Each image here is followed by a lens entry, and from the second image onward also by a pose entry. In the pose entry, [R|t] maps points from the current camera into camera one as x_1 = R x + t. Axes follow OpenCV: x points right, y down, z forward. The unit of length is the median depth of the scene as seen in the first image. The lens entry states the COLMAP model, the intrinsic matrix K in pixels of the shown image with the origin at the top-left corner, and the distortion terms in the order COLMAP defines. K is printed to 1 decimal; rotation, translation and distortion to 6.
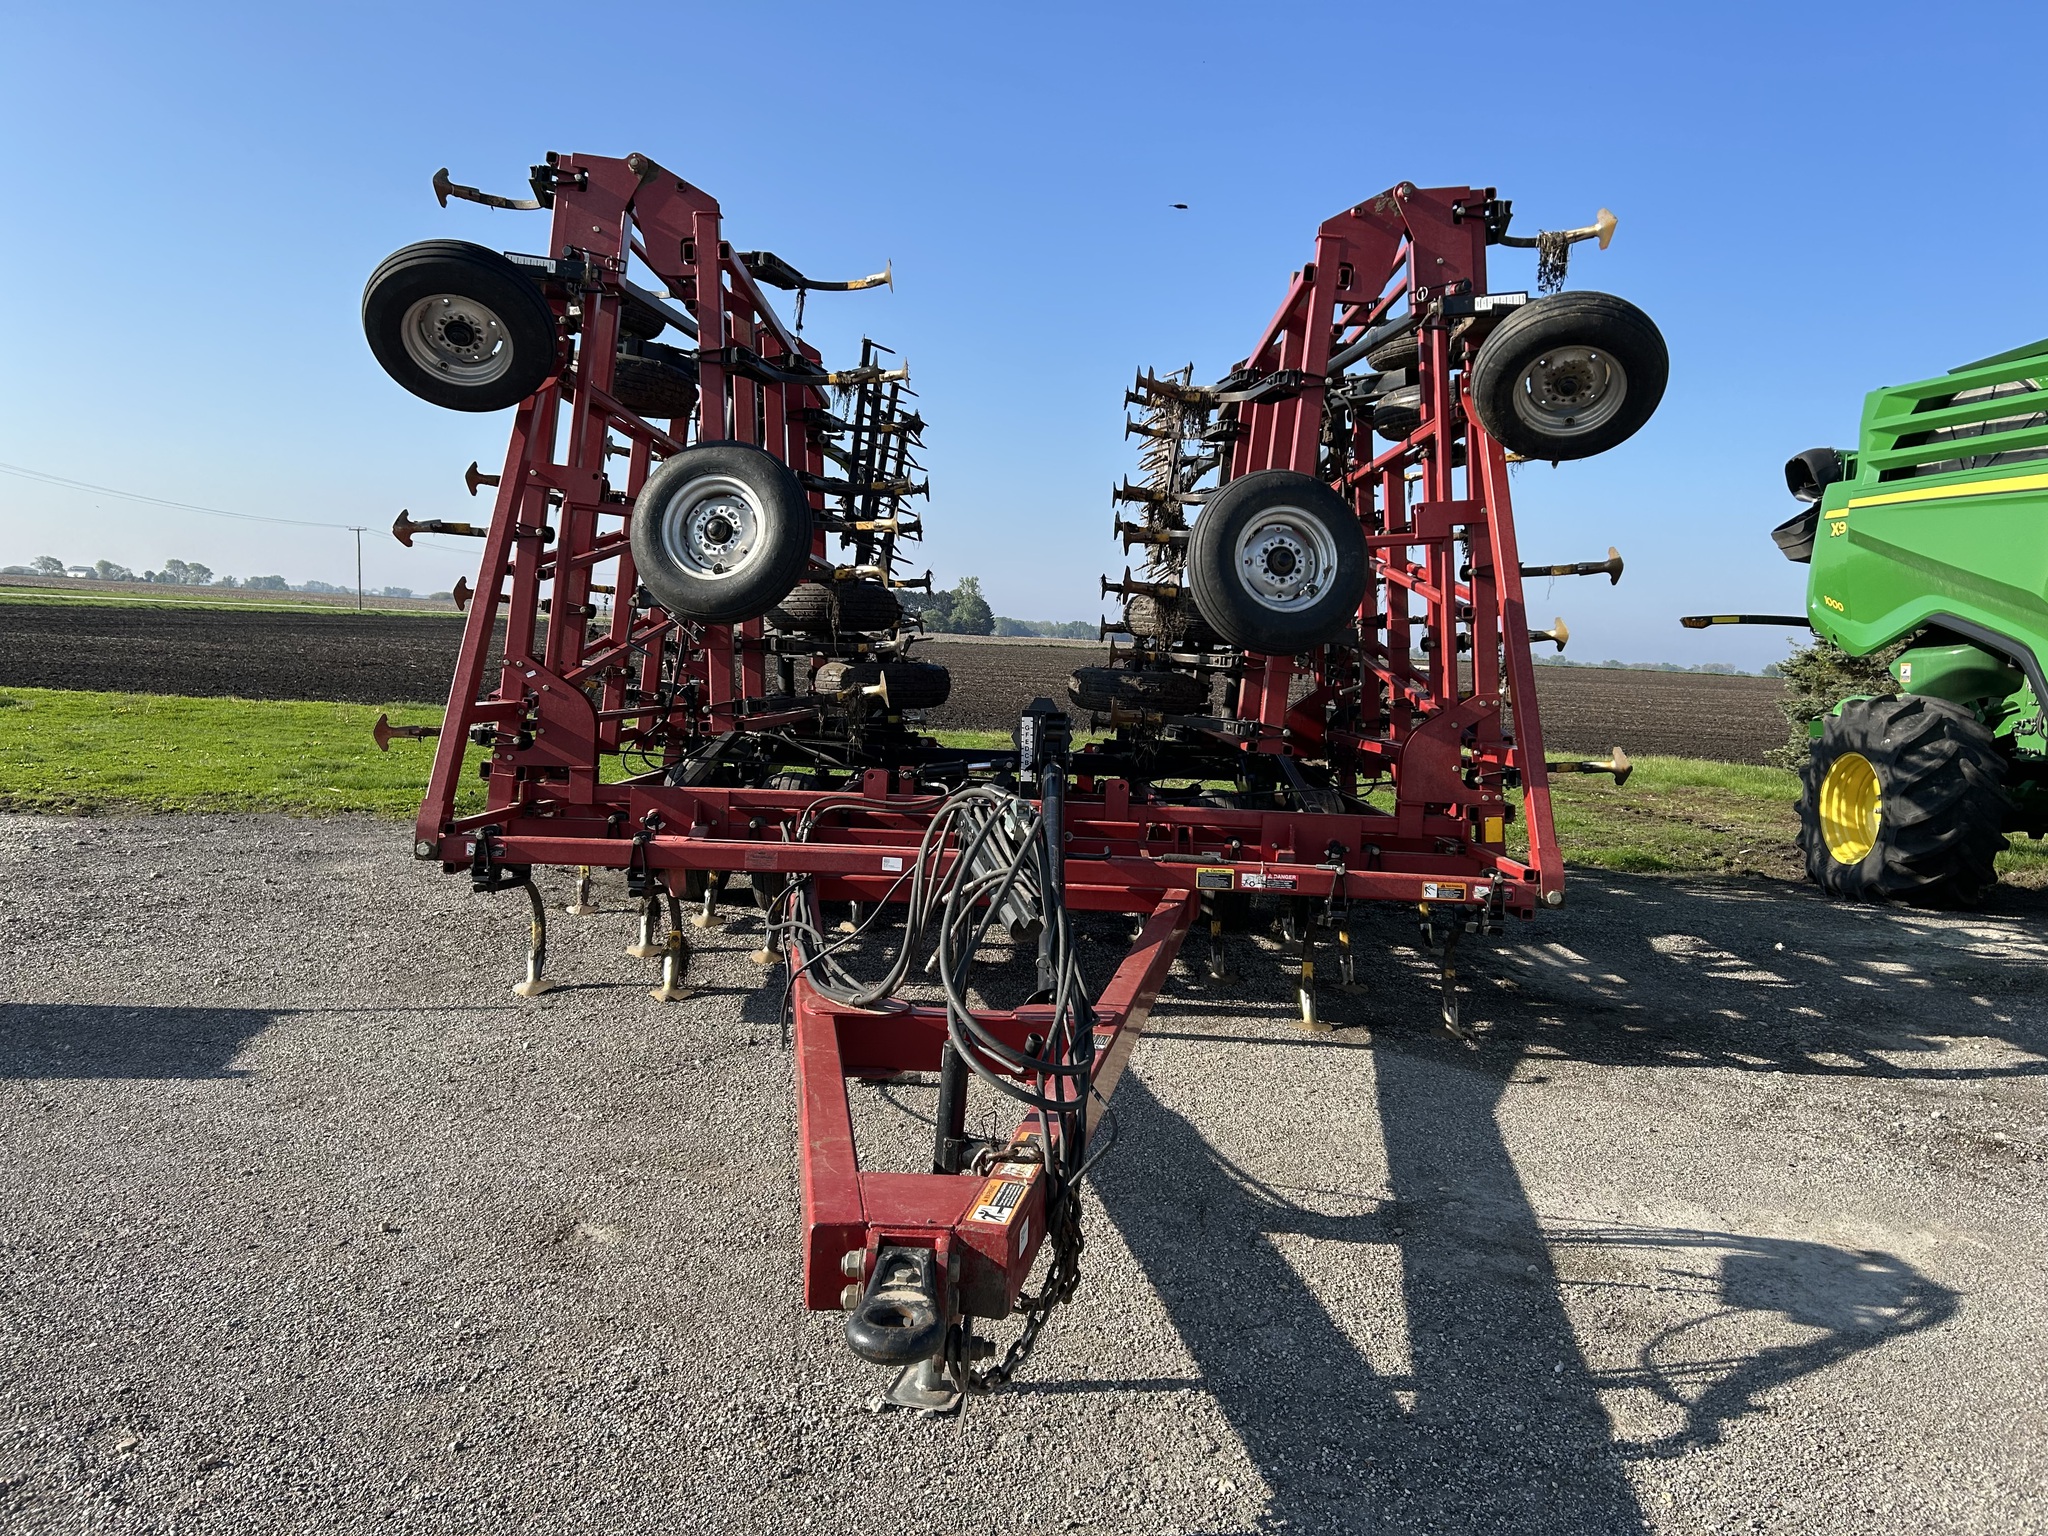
lens RADIAL K [[1538.9, 0, 1021.1], [0, 1538.9, 750.5], [0, 0, 1]] dist [0.031193, 0.000646]
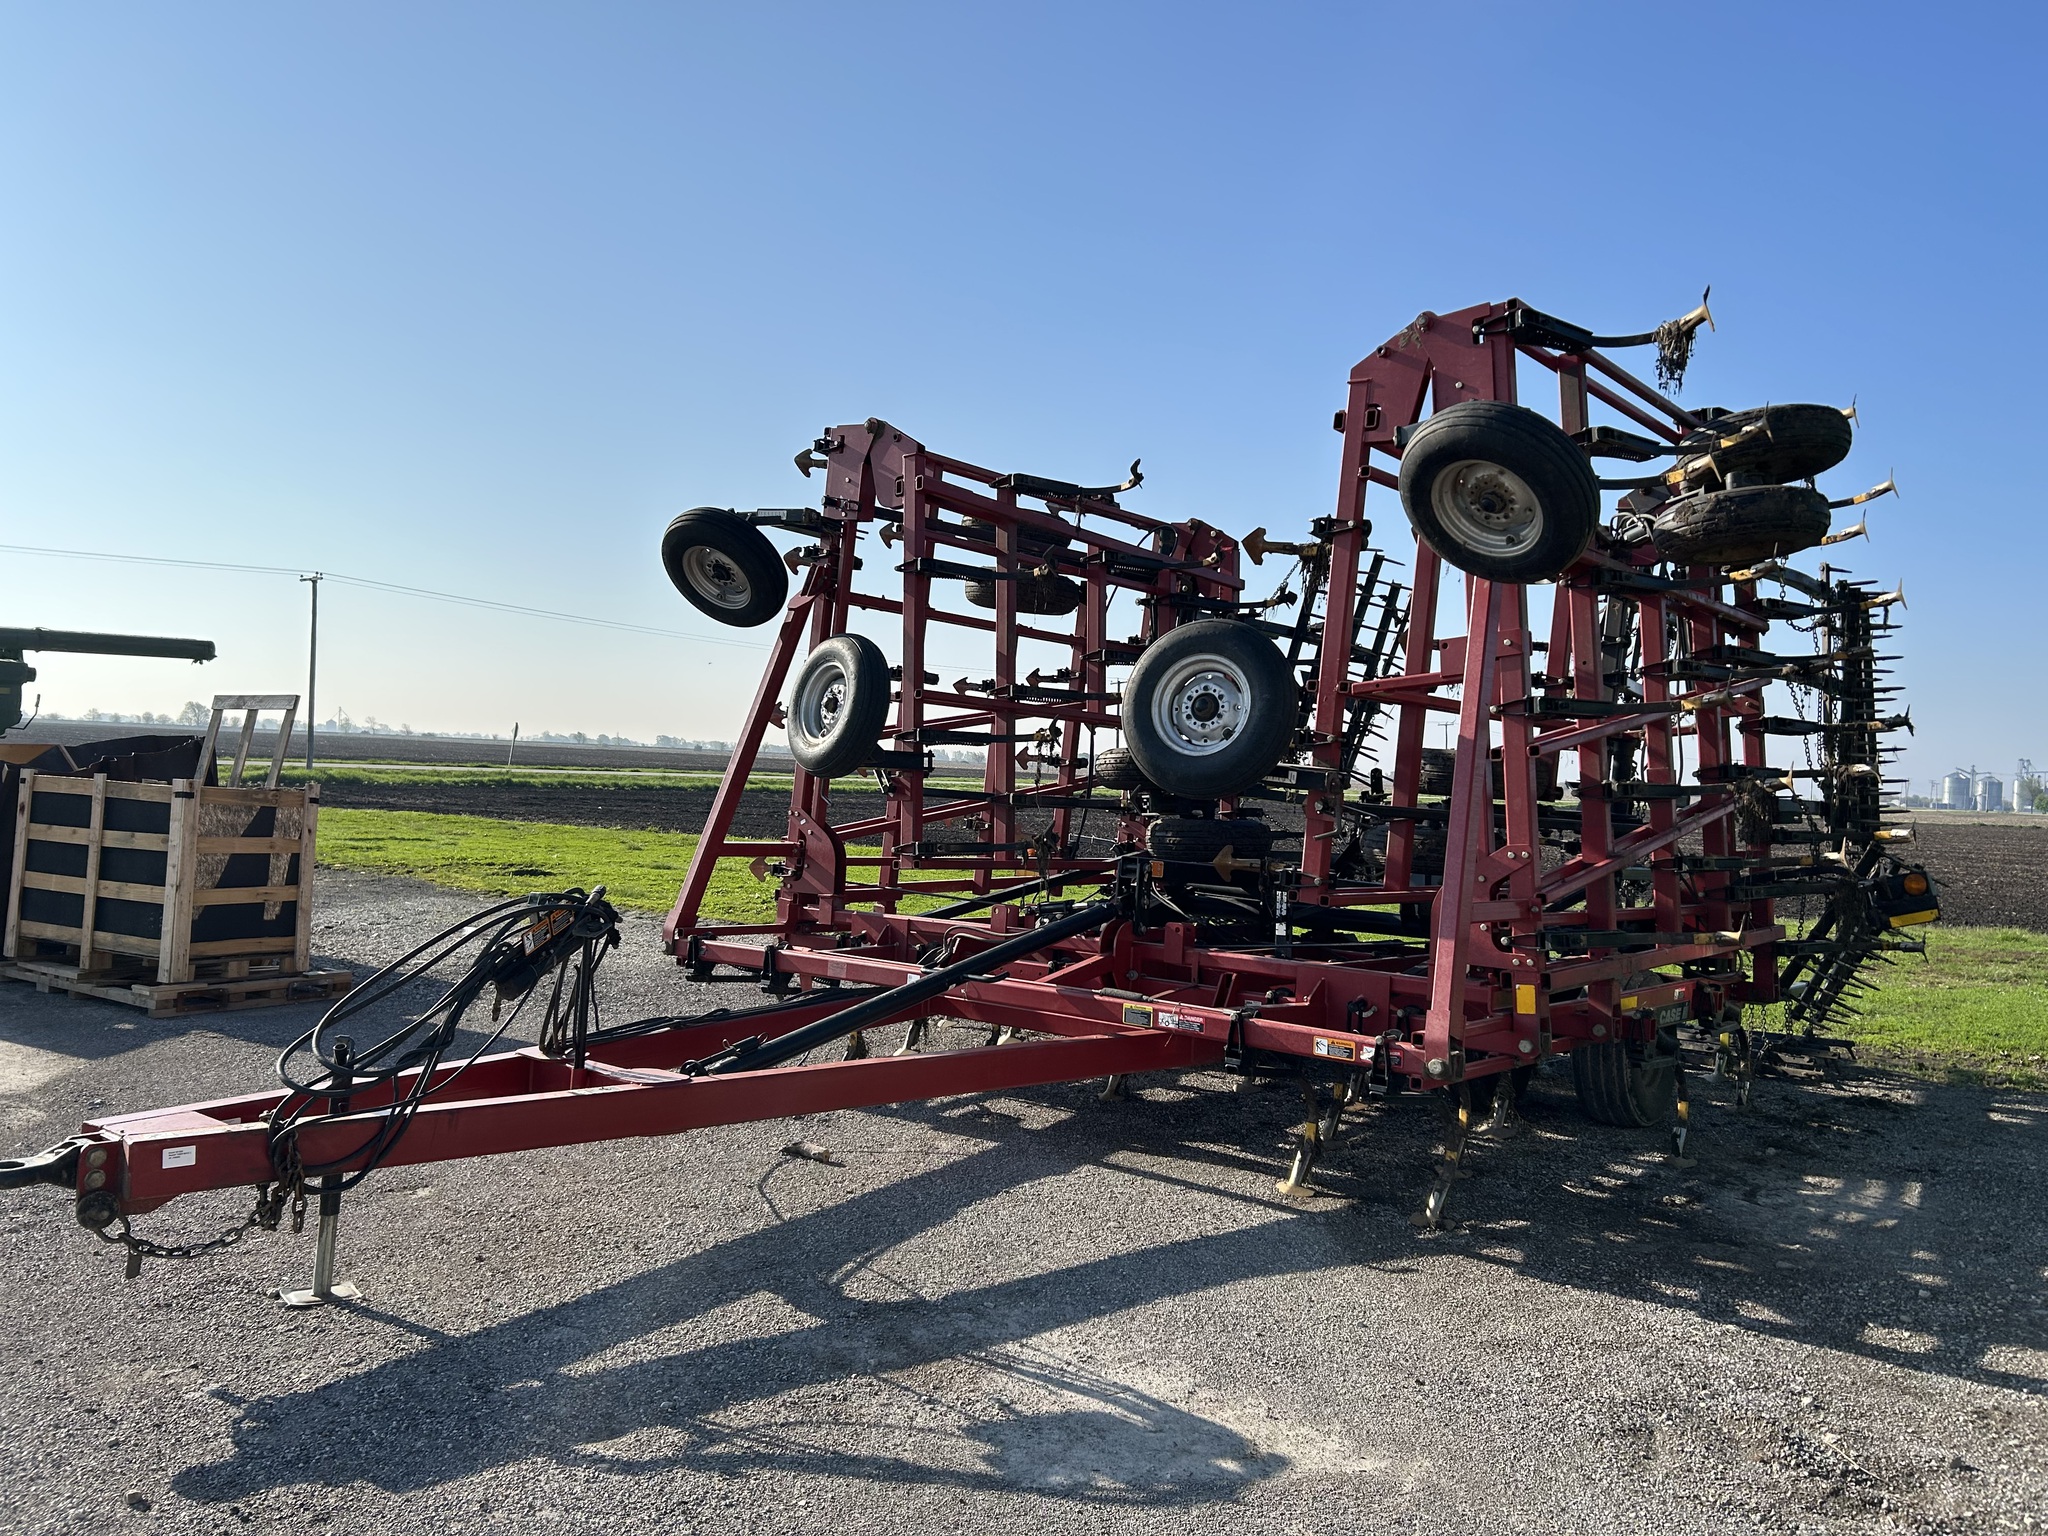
lens RADIAL K [[1525.7, 0, 1024.0], [0, 1525.7, 768.0], [0, 0, 1]] dist [0.028093, -0.003529]
pose [[0.769580, -0.021754, -0.638180, 0.719325], [-0.048953, 0.994468, -0.092932, 0.017355], [0.636672, 0.102759, 0.764258, 0.153282]]
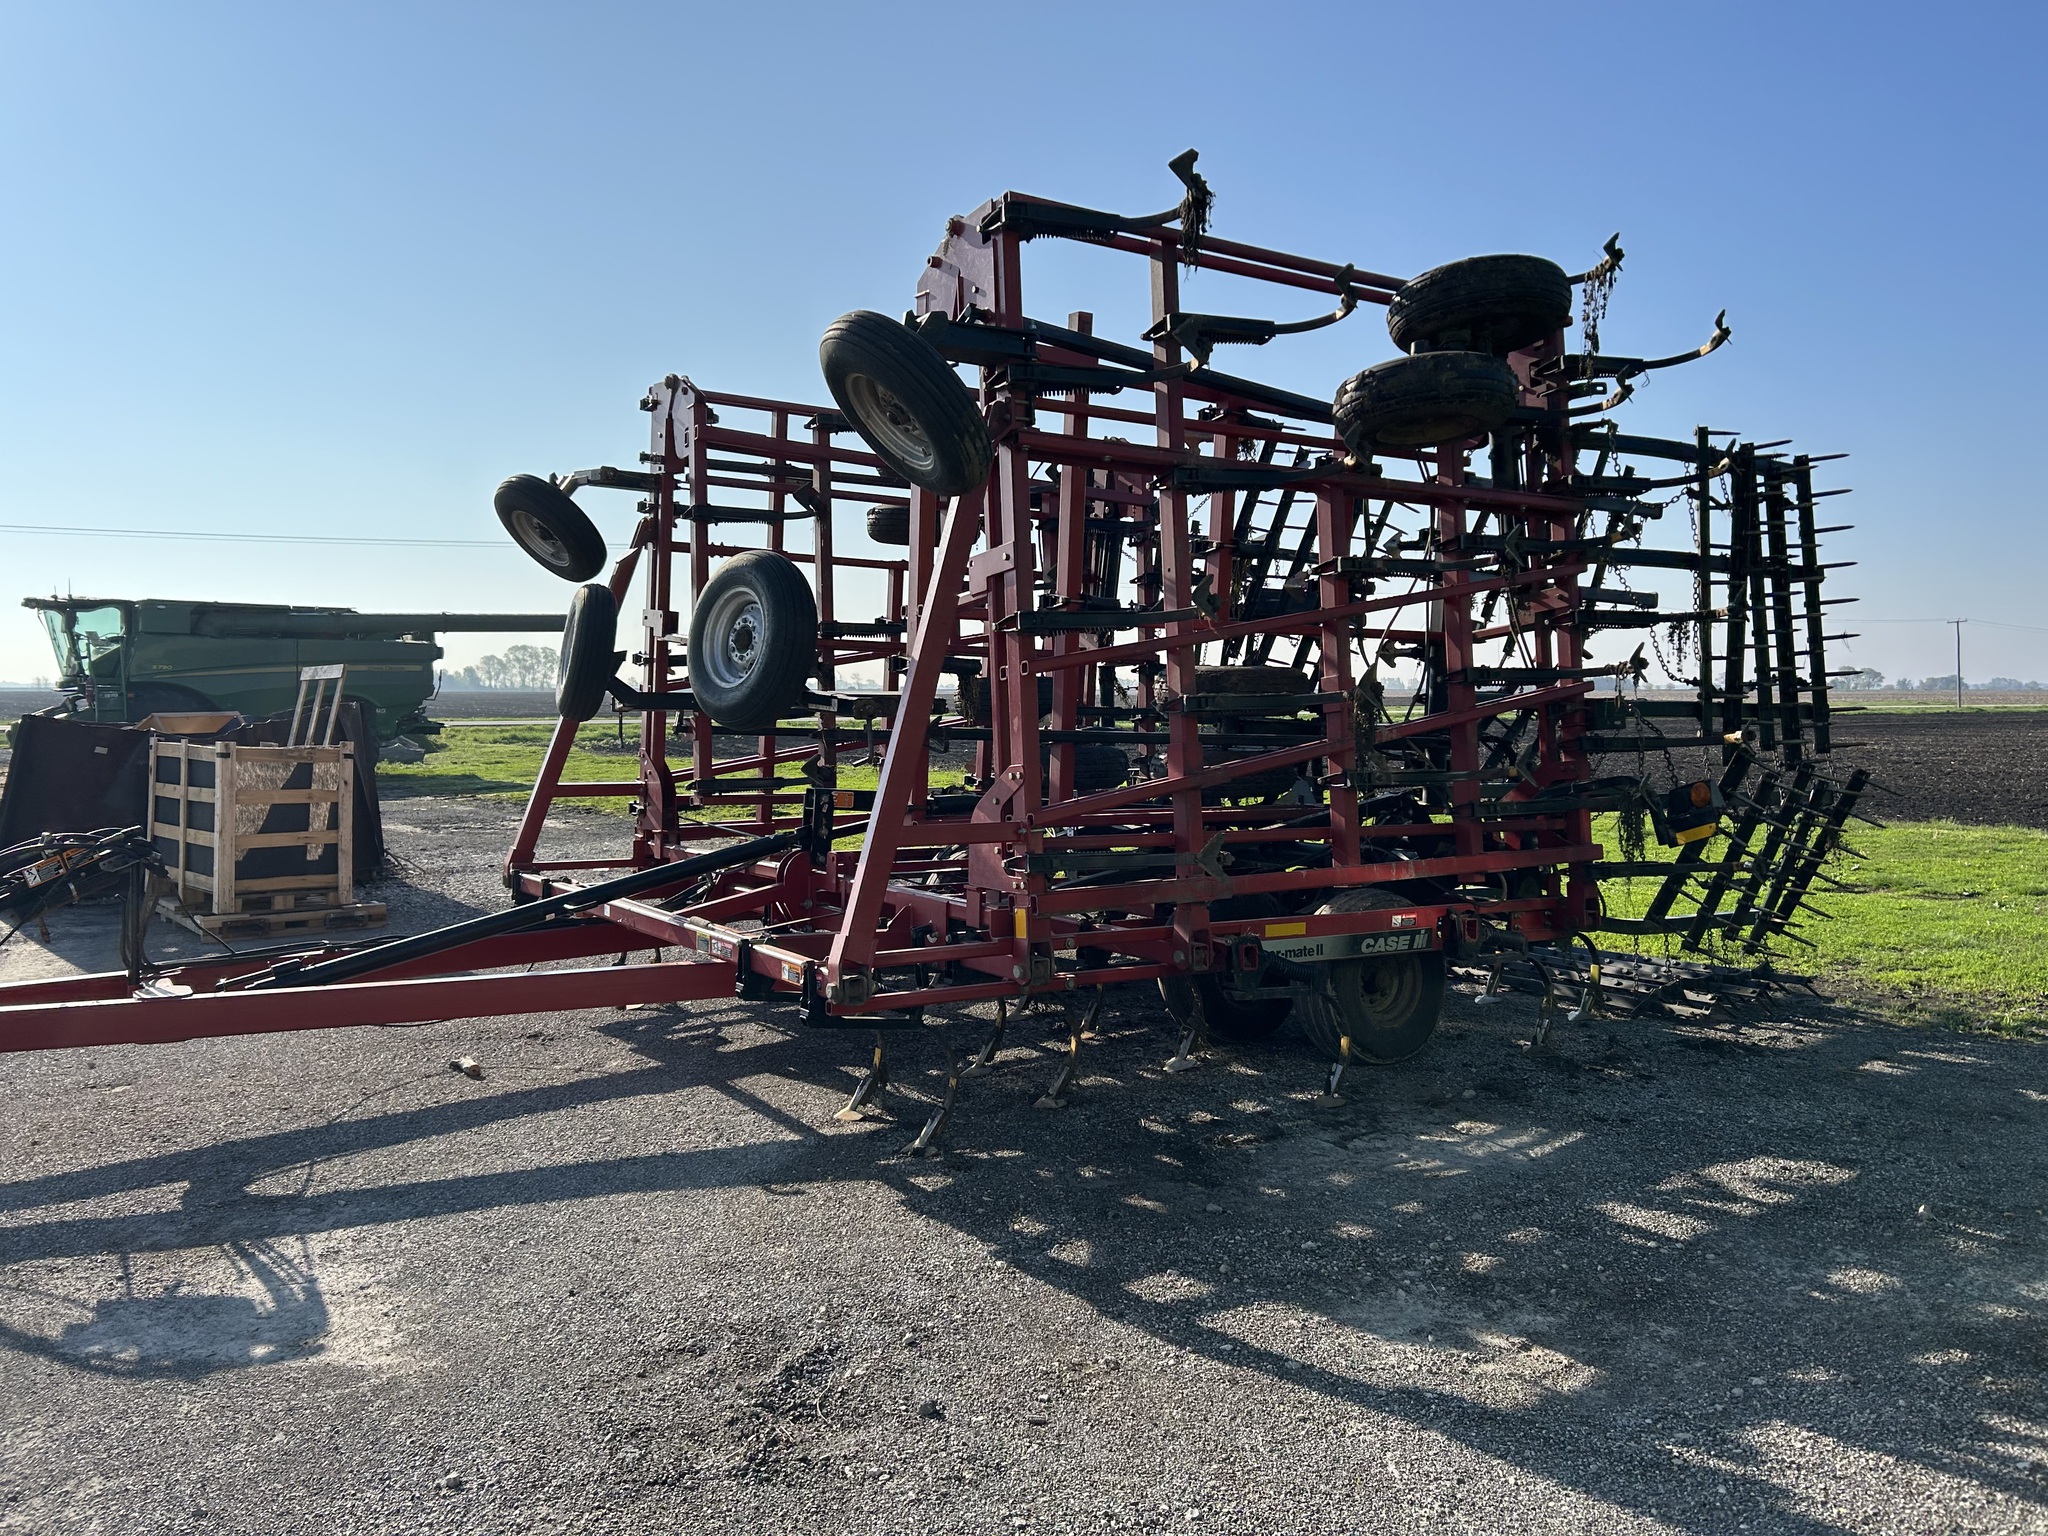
lens RADIAL K [[1525.7, 0, 1024.0], [0, 1525.7, 768.0], [0, 0, 1]] dist [0.028093, -0.003529]
pose [[0.549078, -0.014990, -0.835636, 1.123355], [-0.031844, 0.998738, -0.038840, -0.002381], [0.835164, 0.047936, 0.547908, 0.598091]]
